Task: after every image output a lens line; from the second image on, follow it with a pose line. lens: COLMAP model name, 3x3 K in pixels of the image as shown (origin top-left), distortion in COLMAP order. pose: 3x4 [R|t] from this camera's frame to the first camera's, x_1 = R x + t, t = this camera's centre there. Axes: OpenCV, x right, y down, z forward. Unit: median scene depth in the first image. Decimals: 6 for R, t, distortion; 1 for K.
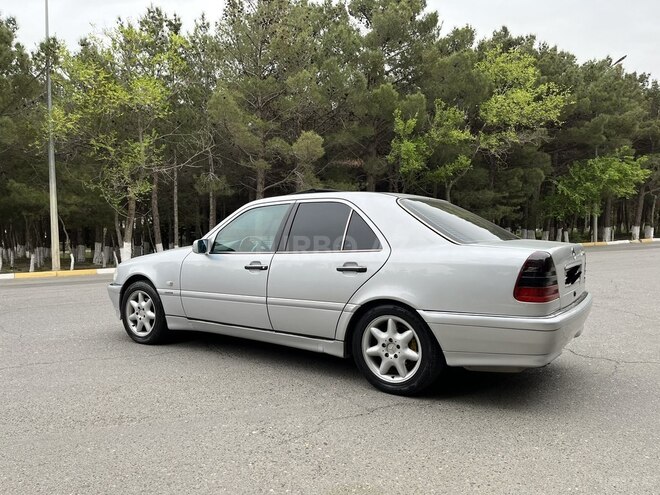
lens RADIAL K [[498.2, 0, 324.6], [0, 498.2, 242.8], [0, 0, 1]] dist [0.072324, -0.096781]
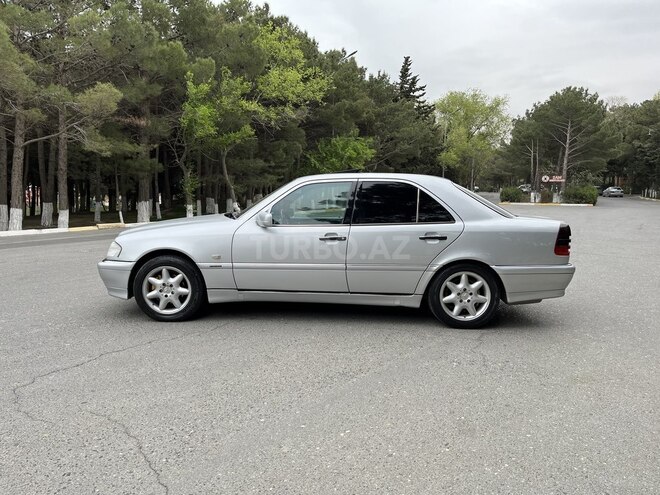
lens RADIAL K [[498.2, 0, 324.6], [0, 498.2, 242.8], [0, 0, 1]] dist [0.072324, -0.096781]
pose [[0.846139, -0.034398, 0.531851, -0.190611], [-0.004108, 0.997465, 0.071046, -0.005136], [-0.532946, -0.062300, 0.843853, 0.016354]]
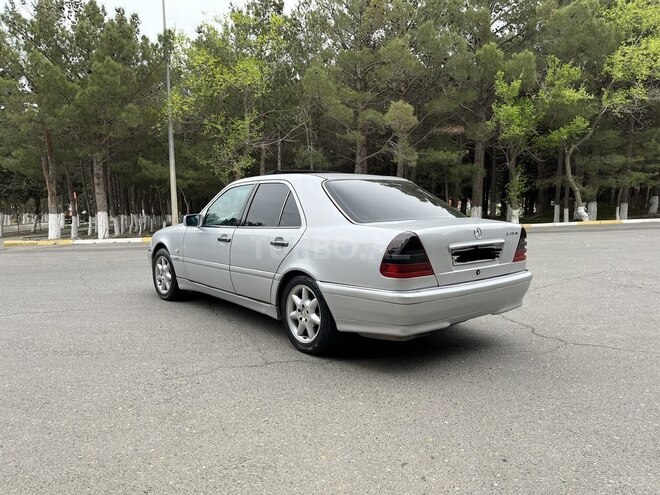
lens RADIAL K [[498.2, 0, 324.6], [0, 498.2, 242.8], [0, 0, 1]] dist [0.072324, -0.096781]
pose [[0.962837, 0.022469, -0.269148, 0.103062], [-0.005277, 0.997908, 0.064431, -0.005069], [0.270032, -0.060617, 0.960941, -0.015770]]
